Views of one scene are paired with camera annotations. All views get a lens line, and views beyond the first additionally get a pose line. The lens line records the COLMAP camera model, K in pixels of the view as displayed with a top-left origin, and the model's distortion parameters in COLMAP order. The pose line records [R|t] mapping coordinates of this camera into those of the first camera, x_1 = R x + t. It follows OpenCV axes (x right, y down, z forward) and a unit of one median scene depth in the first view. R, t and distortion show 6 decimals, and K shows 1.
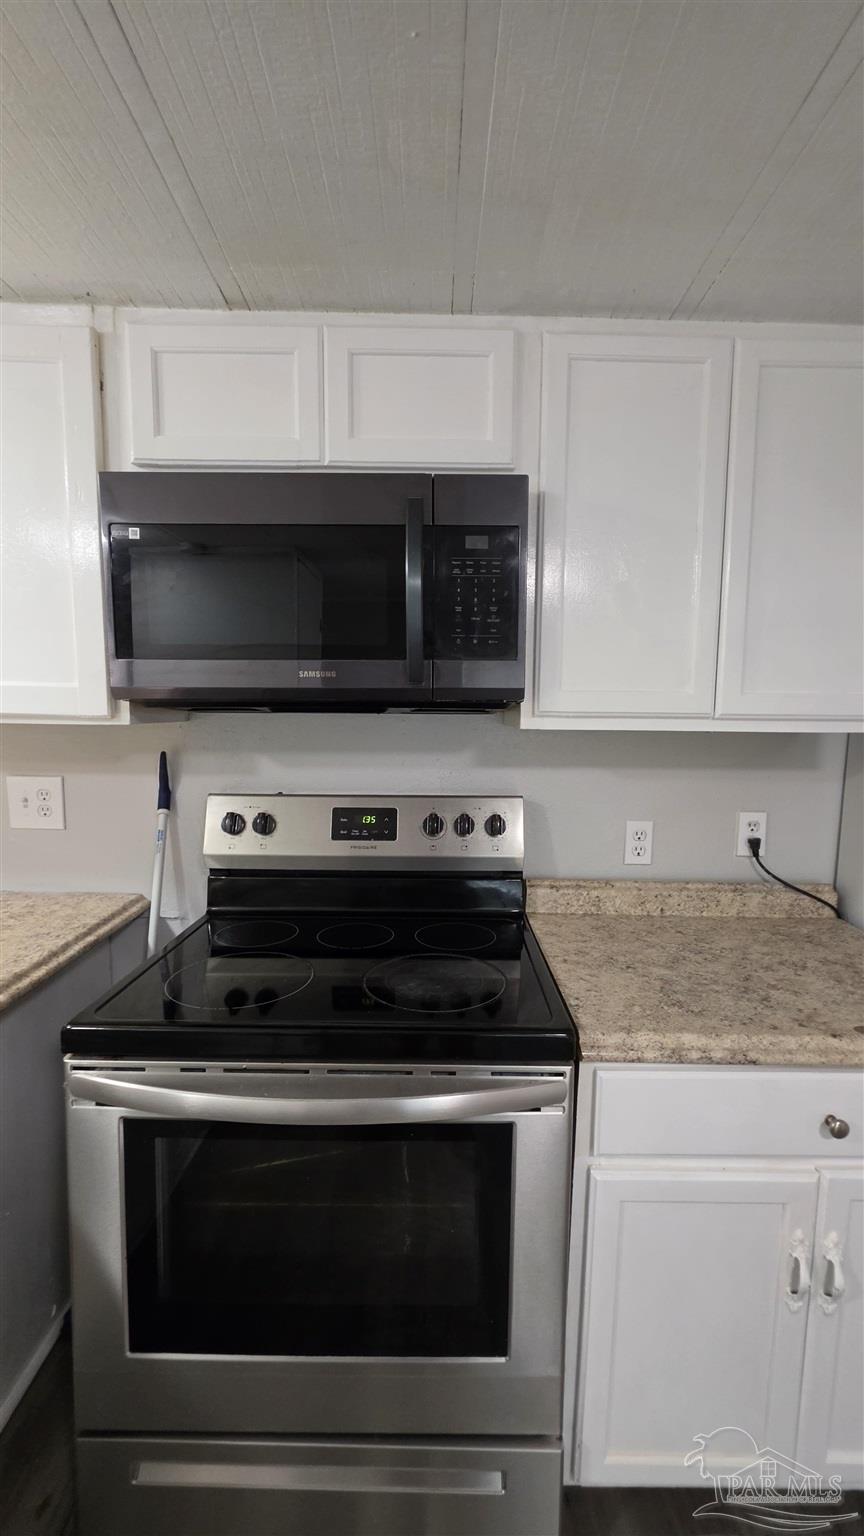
lens RADIAL K [[618.7, 0, 440.5], [0, 618.7, 774.4], [0, 0, 1]] dist [-0.002943, -0.000010]
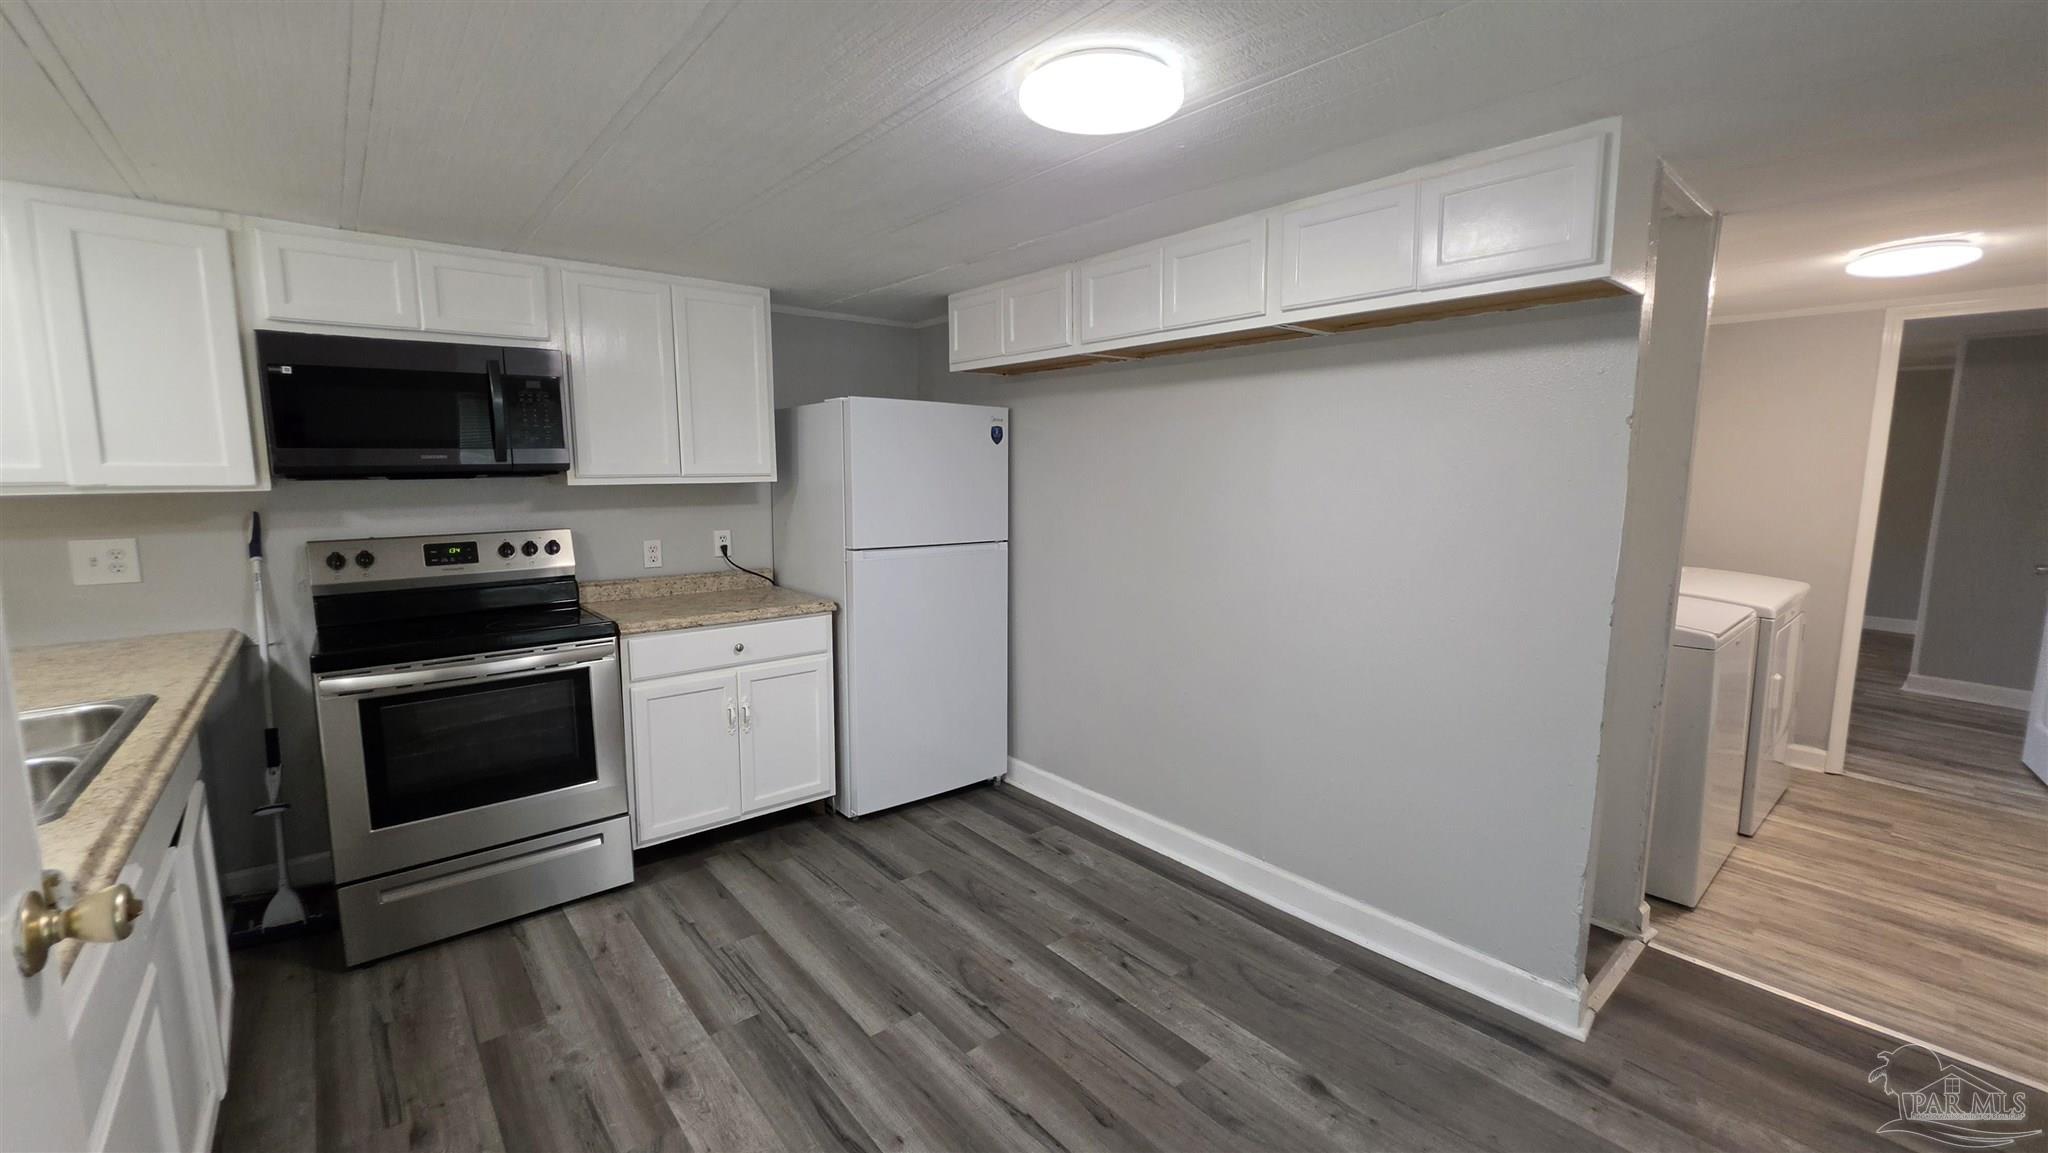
lens RADIAL K [[824.9, 0, 1033.0], [0, 824.9, 563.1], [0, 0, 1]] dist [-0.002943, -0.000010]
pose [[0.770811, -0.090301, 0.630631, -0.294693], [0.076166, 0.995866, 0.049504, 0.111099], [-0.632494, 0.009874, 0.774502, -1.392137]]
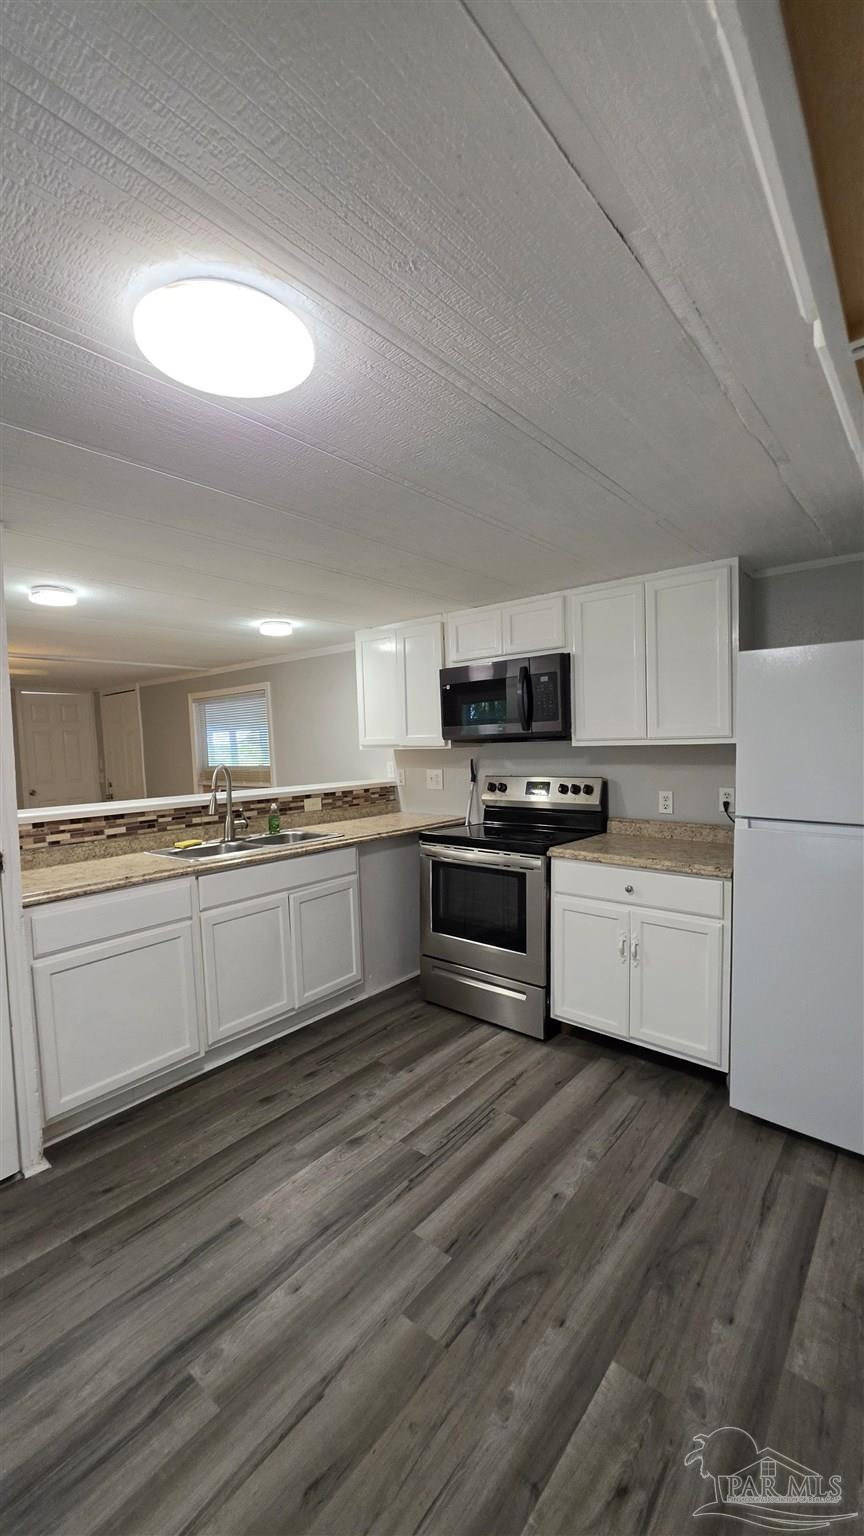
lens RADIAL K [[613.3, 0, 437.5], [0, 613.3, 776.0], [0, 0, 1]] dist [-0.001254, 0.000217]
pose [[0.755766, 0.003860, -0.654831, 1.123800], [-0.032442, 0.998975, -0.031555, 0.119967], [0.654038, 0.045092, 0.755117, -1.020227]]
